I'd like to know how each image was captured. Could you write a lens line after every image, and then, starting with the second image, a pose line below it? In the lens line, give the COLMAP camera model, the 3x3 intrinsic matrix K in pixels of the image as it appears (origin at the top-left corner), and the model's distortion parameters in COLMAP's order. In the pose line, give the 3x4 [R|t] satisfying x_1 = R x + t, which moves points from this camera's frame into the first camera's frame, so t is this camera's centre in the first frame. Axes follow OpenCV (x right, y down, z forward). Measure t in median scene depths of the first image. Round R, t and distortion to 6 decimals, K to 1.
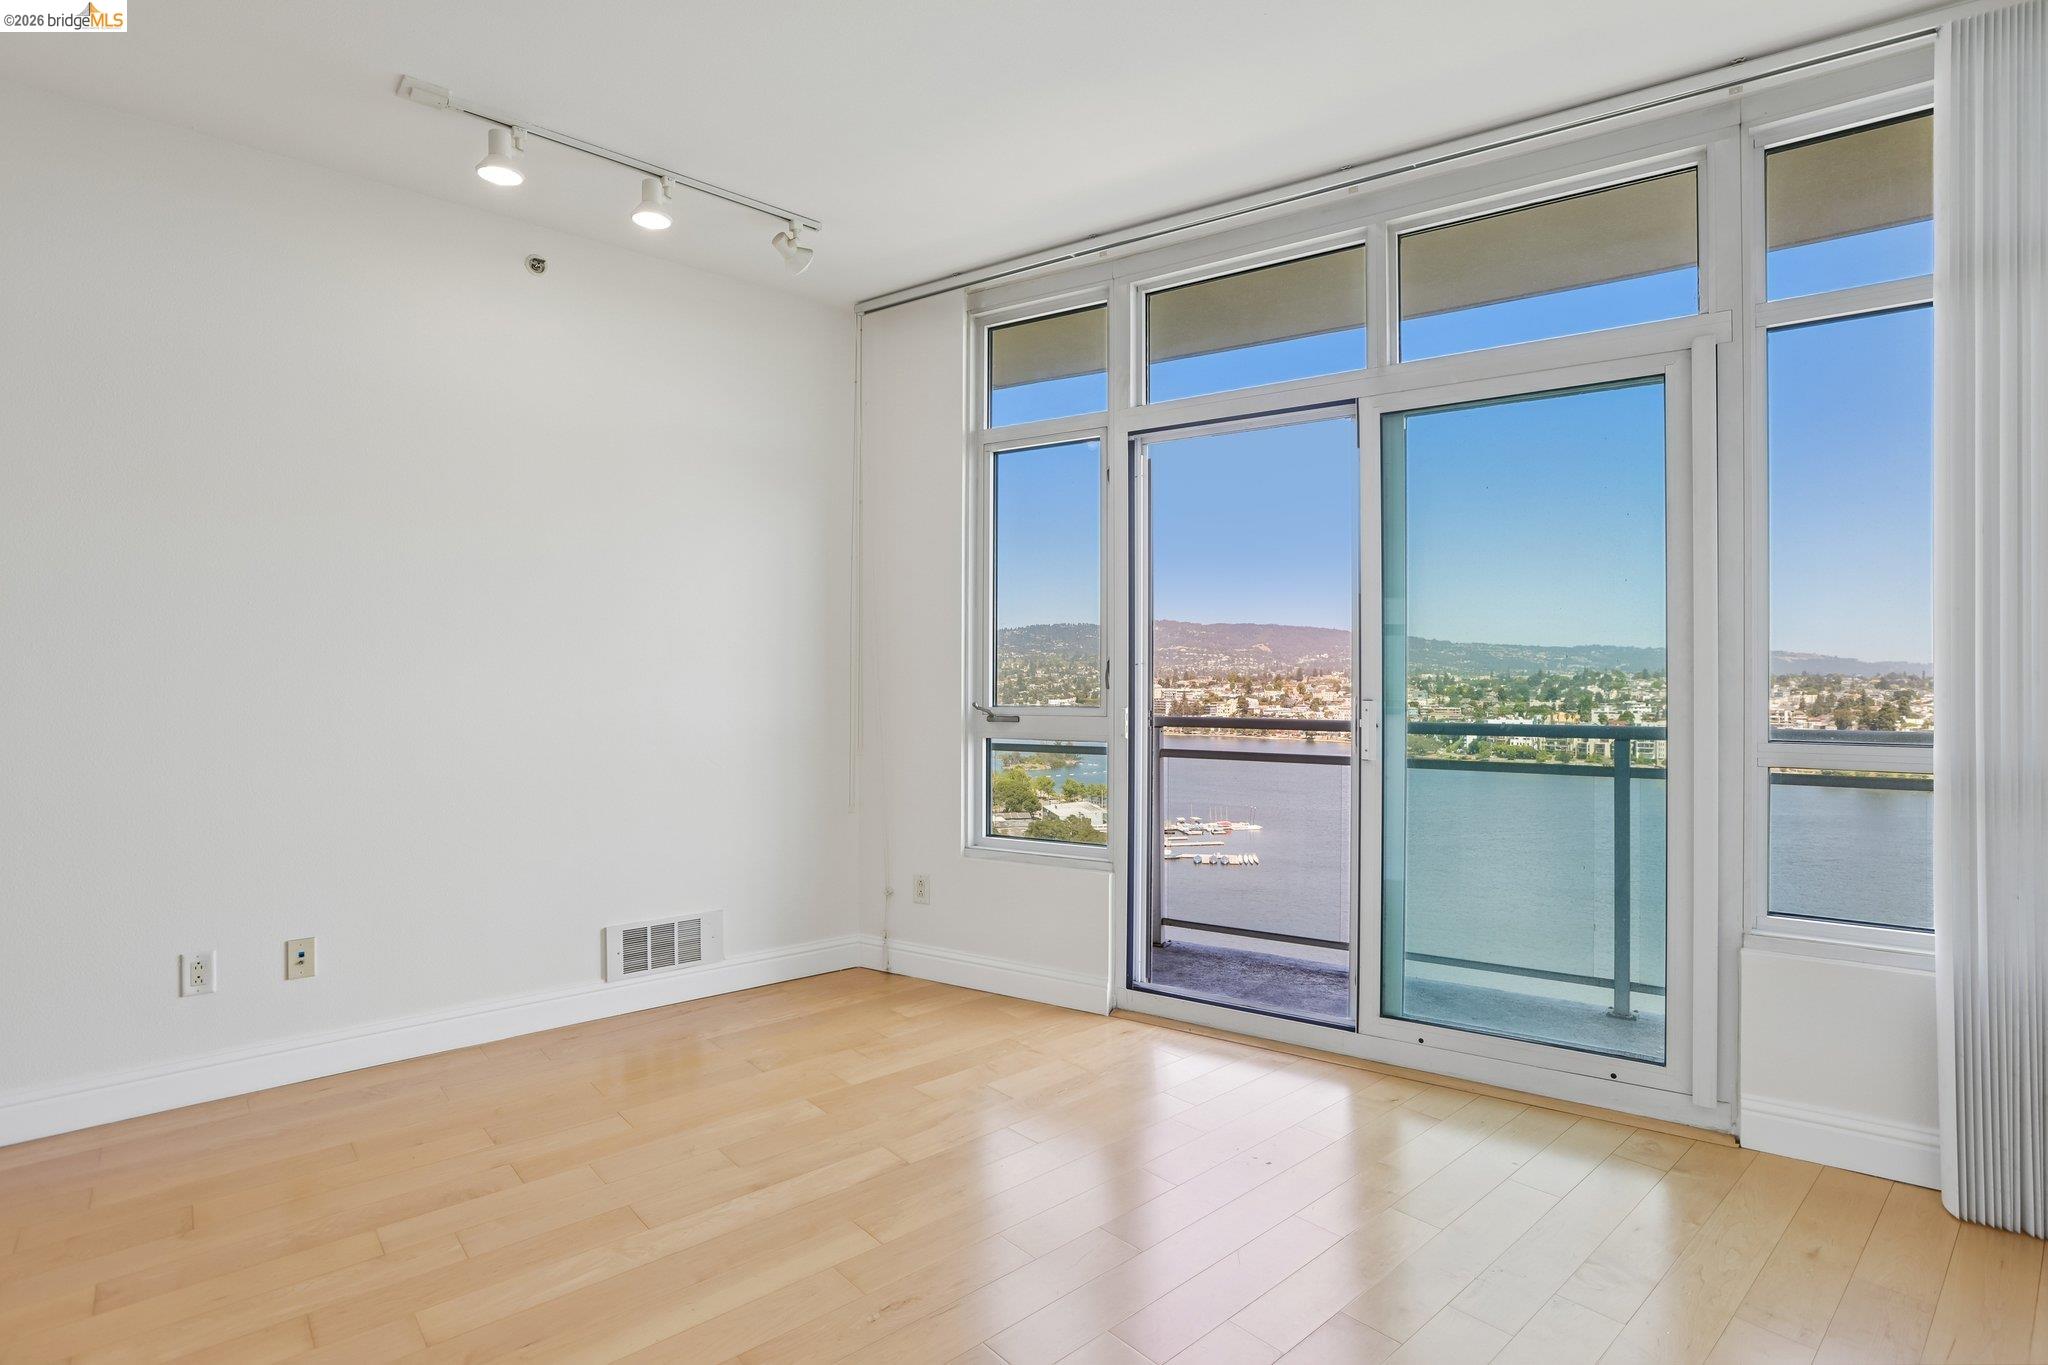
lens RADIAL K [[992.3, 0, 1024.0], [0, 992.3, 682.5], [0, 0, 1]] dist [-0.041131, 0.016383]
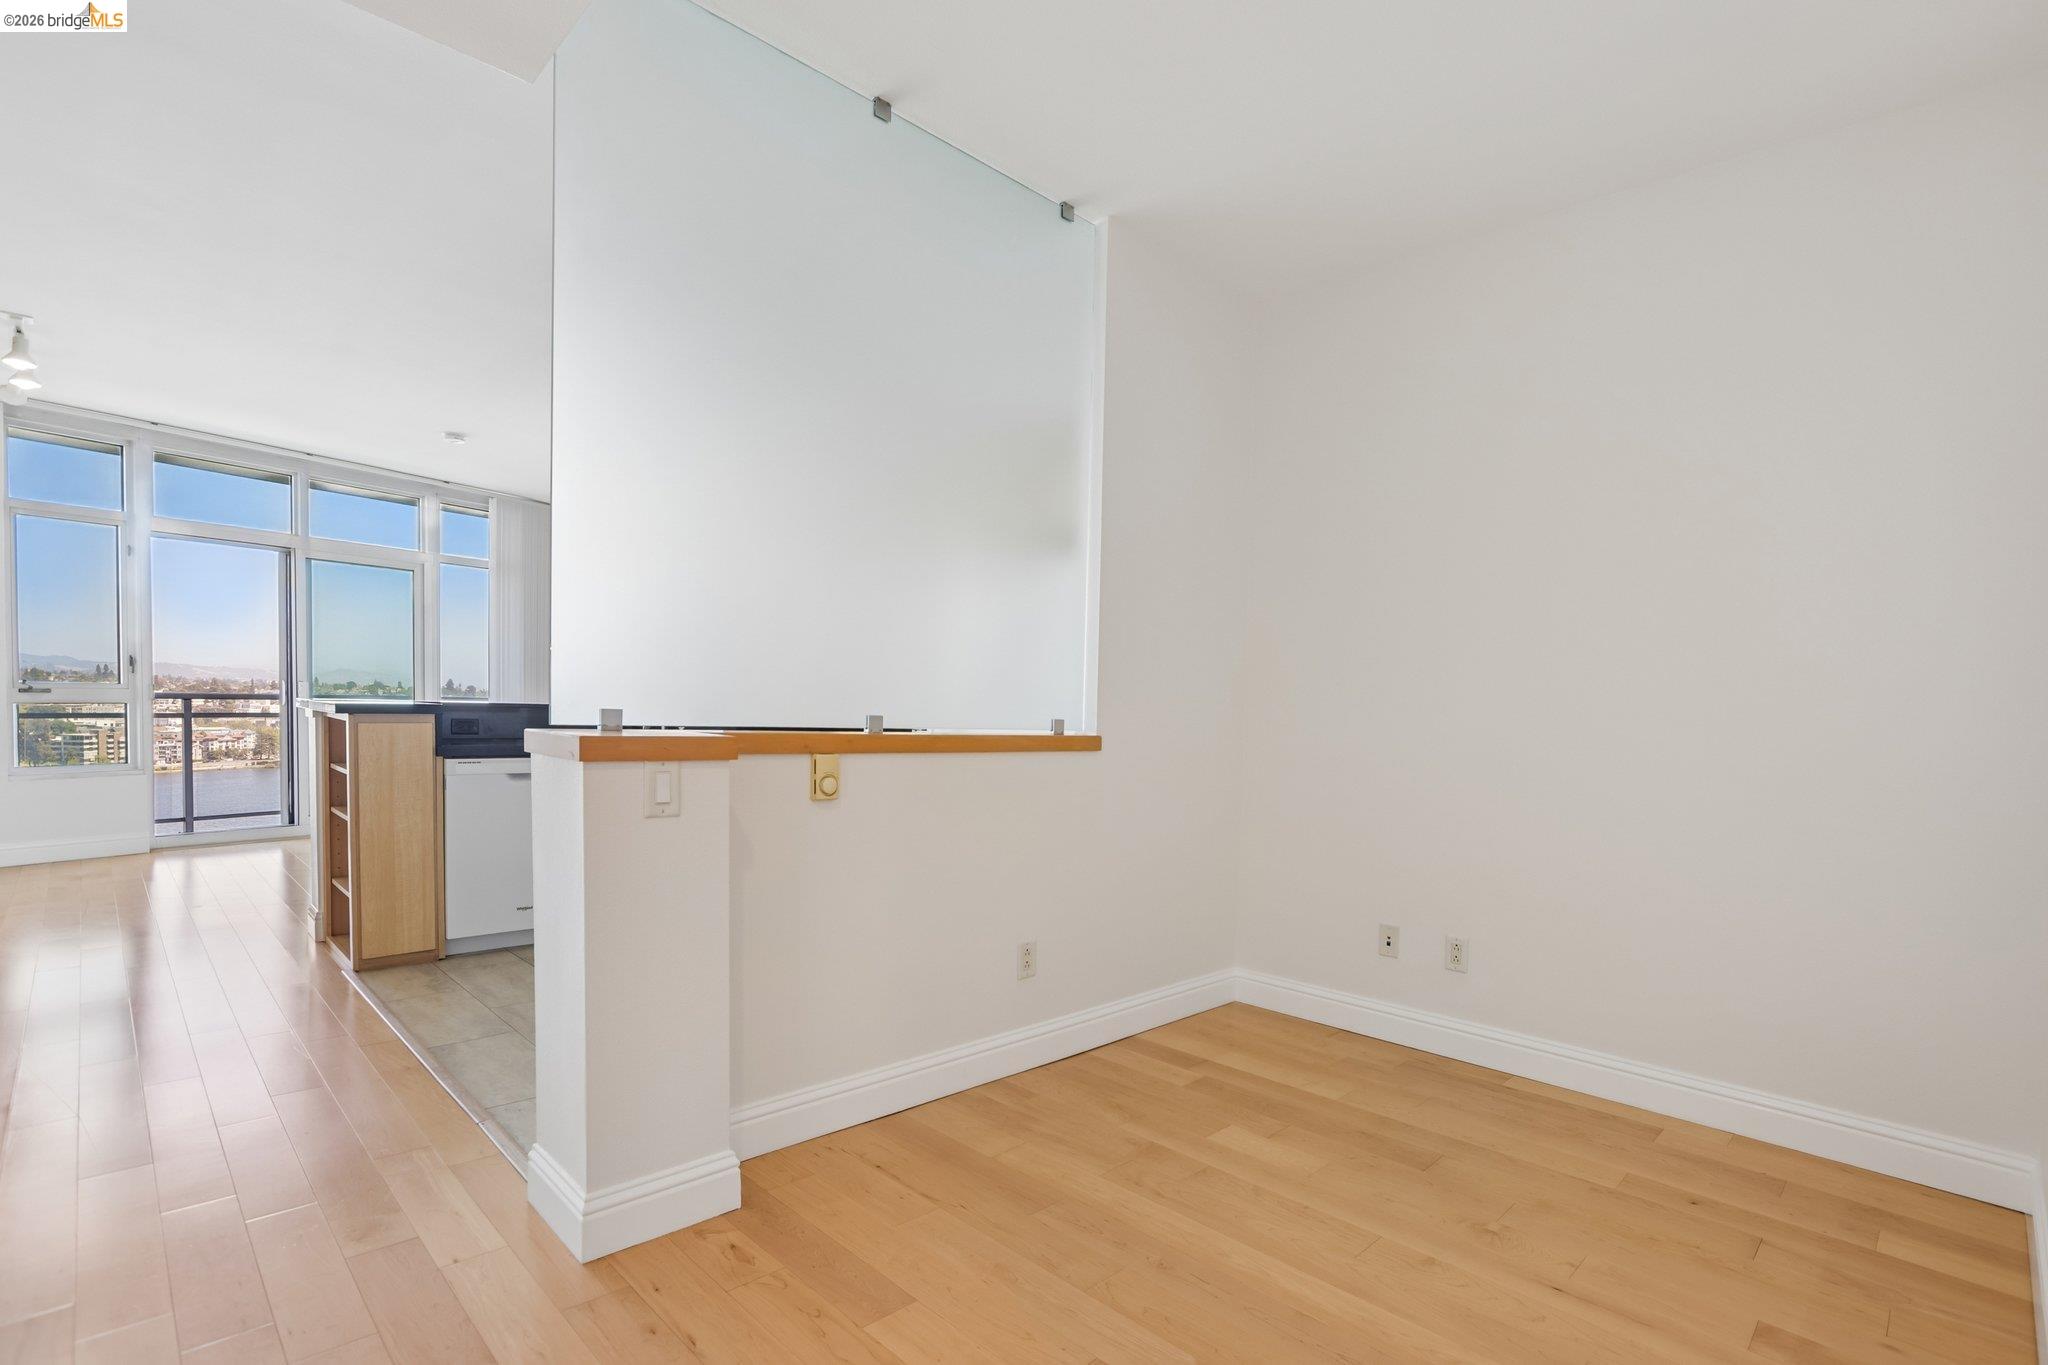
lens RADIAL K [[975.1, 0, 1052.7], [0, 975.1, 754.3], [0, 0, 1]] dist [-0.024753, 0.000323]
pose [[-0.078581, -0.059862, 0.995109, -1.760603], [-0.027606, 0.997943, 0.057852, 0.007373], [-0.996525, -0.022925, -0.080072, -0.501837]]
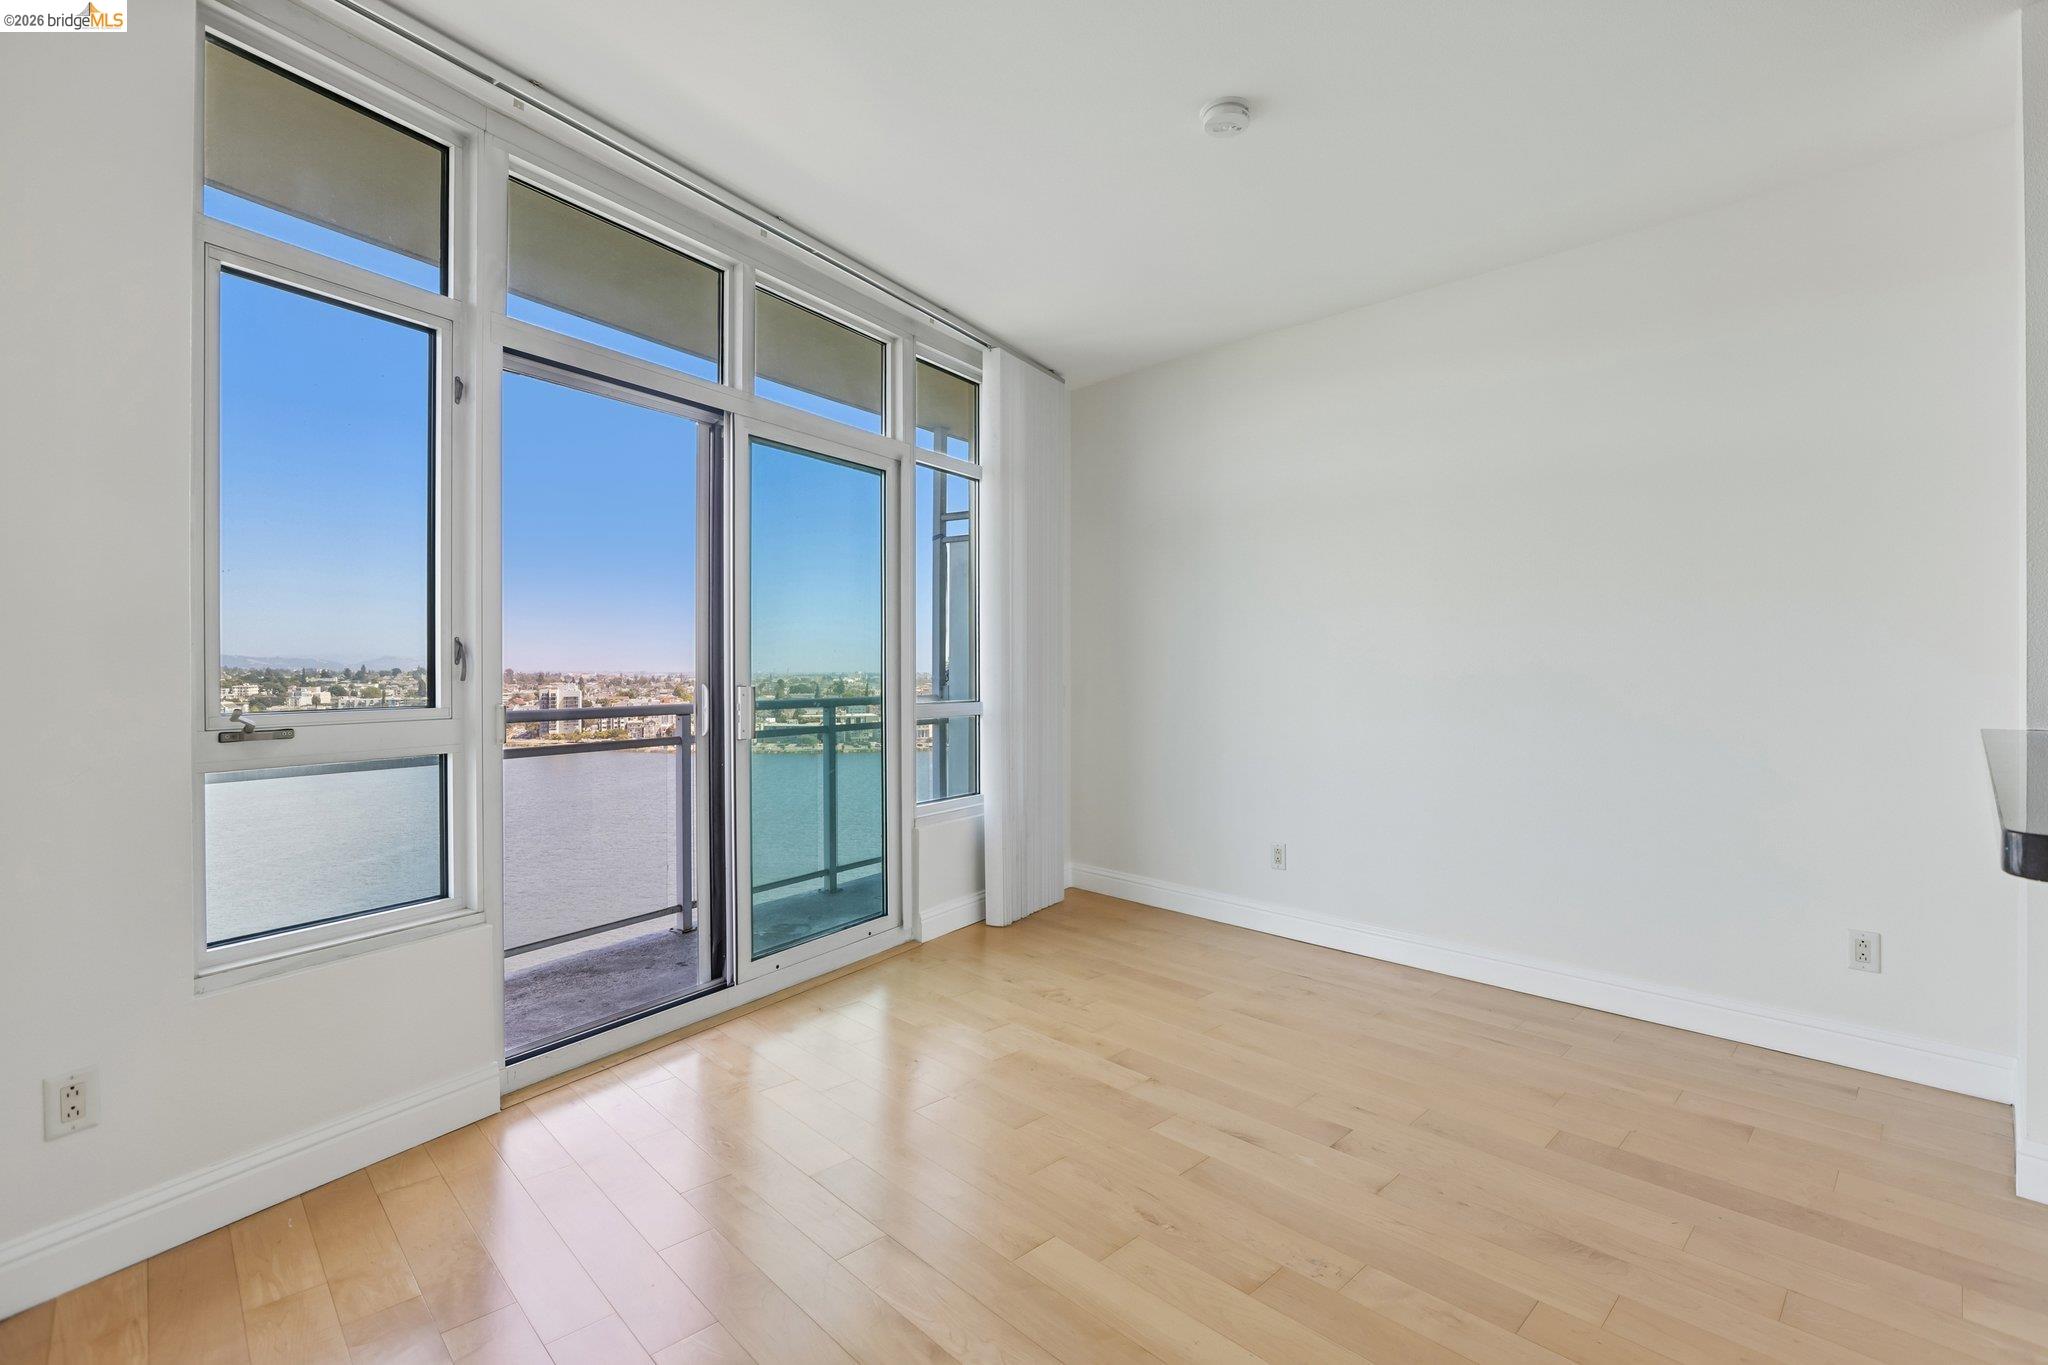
lens RADIAL K [[944.2, 0, 1034.3], [0, 944.2, 685.4], [0, 0, 1]] dist [-0.058072, 0.023143]
pose [[-0.056719, -0.020553, 0.998179, -0.634468], [-0.001031, 0.999789, 0.020528, -0.004520], [-0.998390, 0.000135, -0.056728, 0.625841]]
